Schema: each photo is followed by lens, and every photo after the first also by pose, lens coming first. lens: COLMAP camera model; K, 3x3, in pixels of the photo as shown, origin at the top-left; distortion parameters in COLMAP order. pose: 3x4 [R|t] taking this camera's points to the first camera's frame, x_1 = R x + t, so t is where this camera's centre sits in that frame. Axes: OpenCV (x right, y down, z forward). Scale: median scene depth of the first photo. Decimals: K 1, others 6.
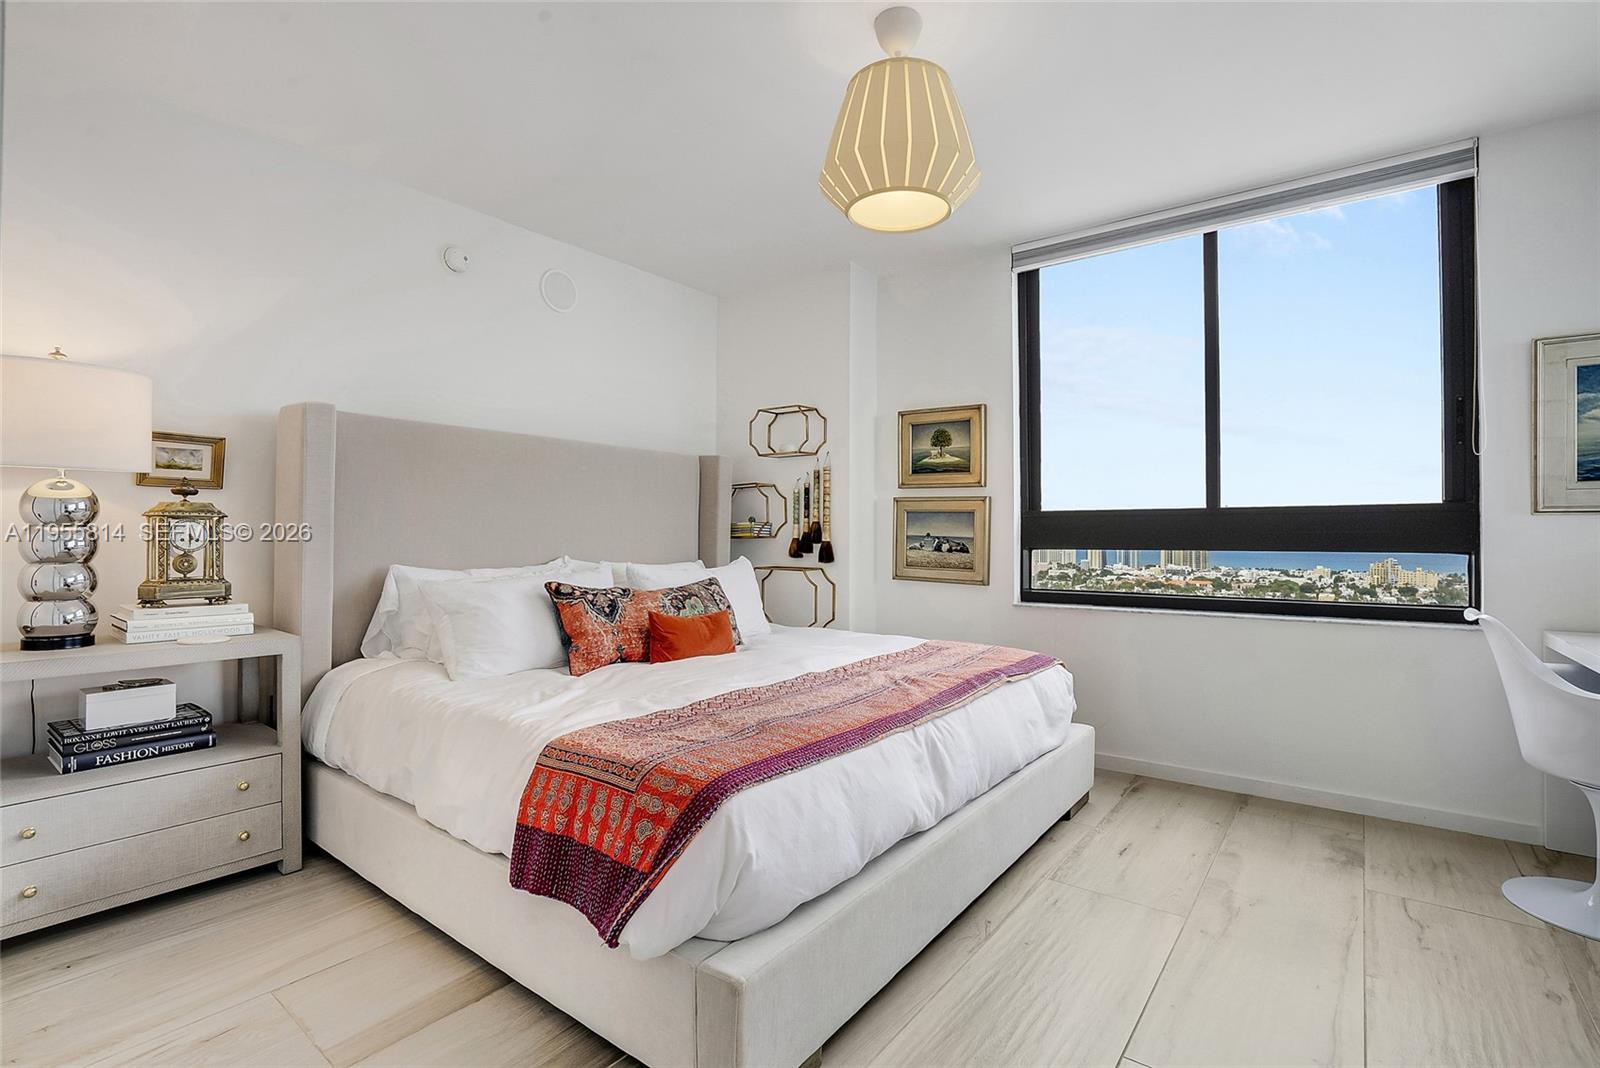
lens RADIAL K [[739.4, 0, 800.5], [0, 739.4, 516.6], [0, 0, 1]] dist [-0.023105, 0.001062]
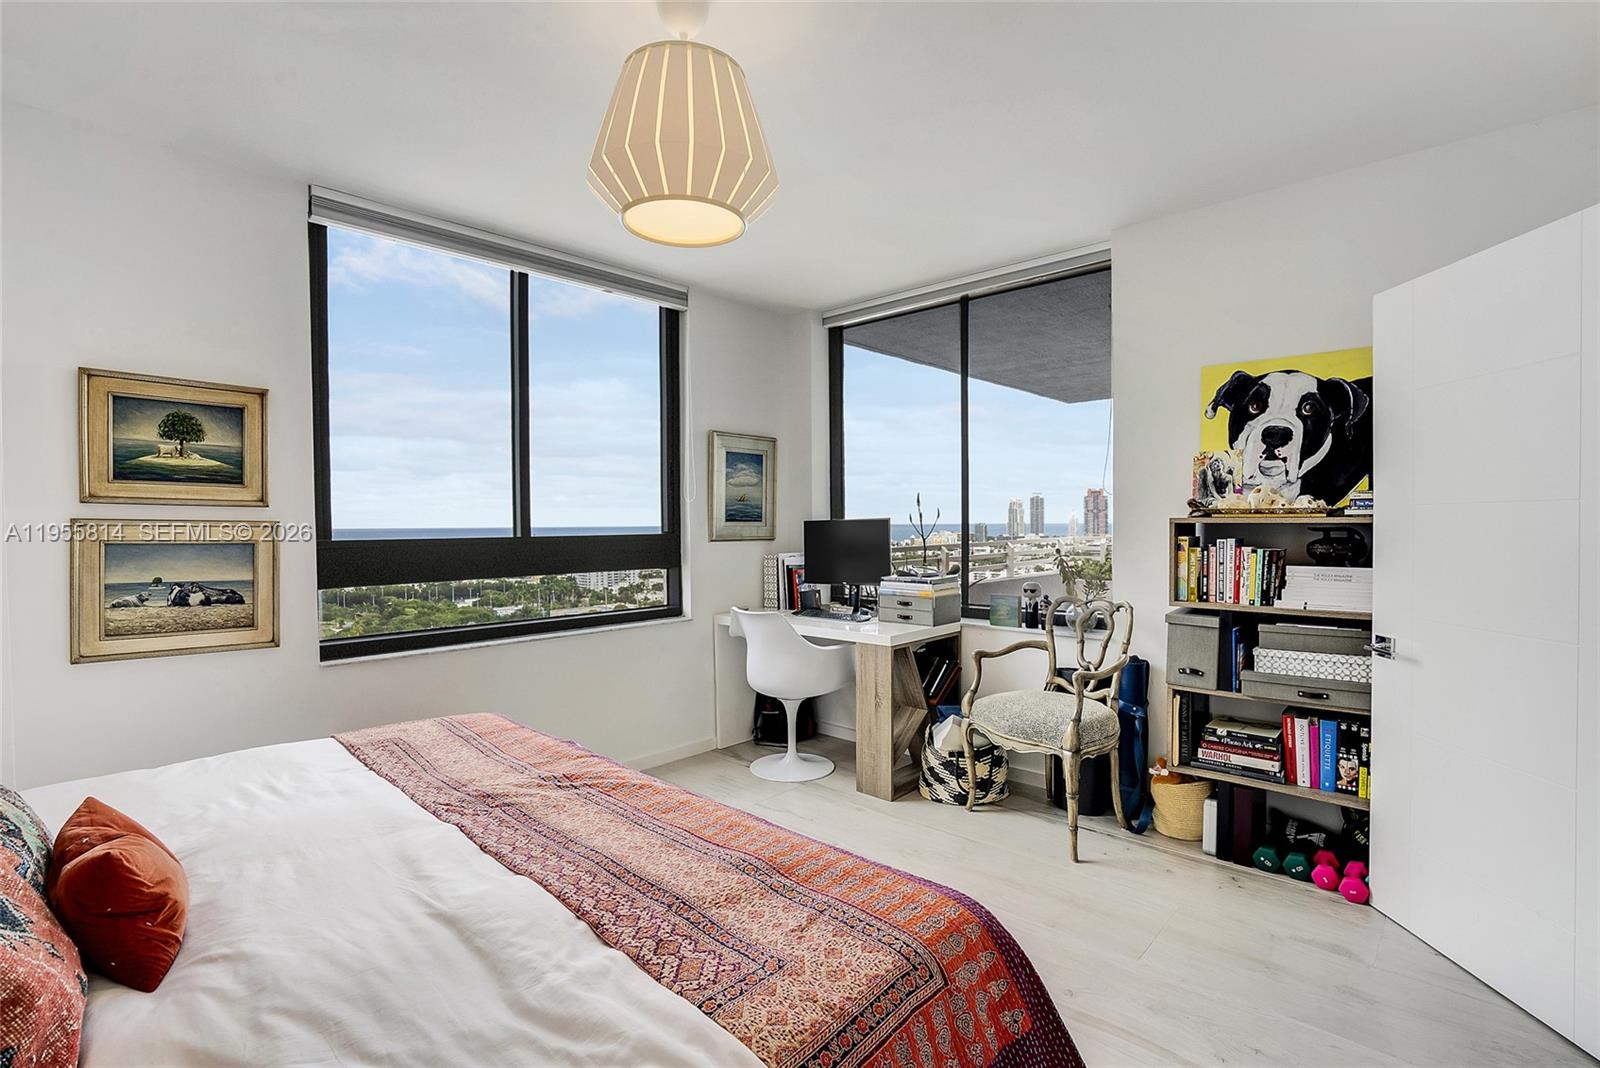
lens RADIAL K [[739.4, 0, 800.5], [0, 739.4, 516.6], [0, 0, 1]] dist [-0.023105, 0.001062]
pose [[0.119529, 0.002985, 0.992826, -0.378452], [-0.018373, 0.999831, -0.000794, -0.039645], [-0.992661, -0.018147, 0.119563, 0.406740]]
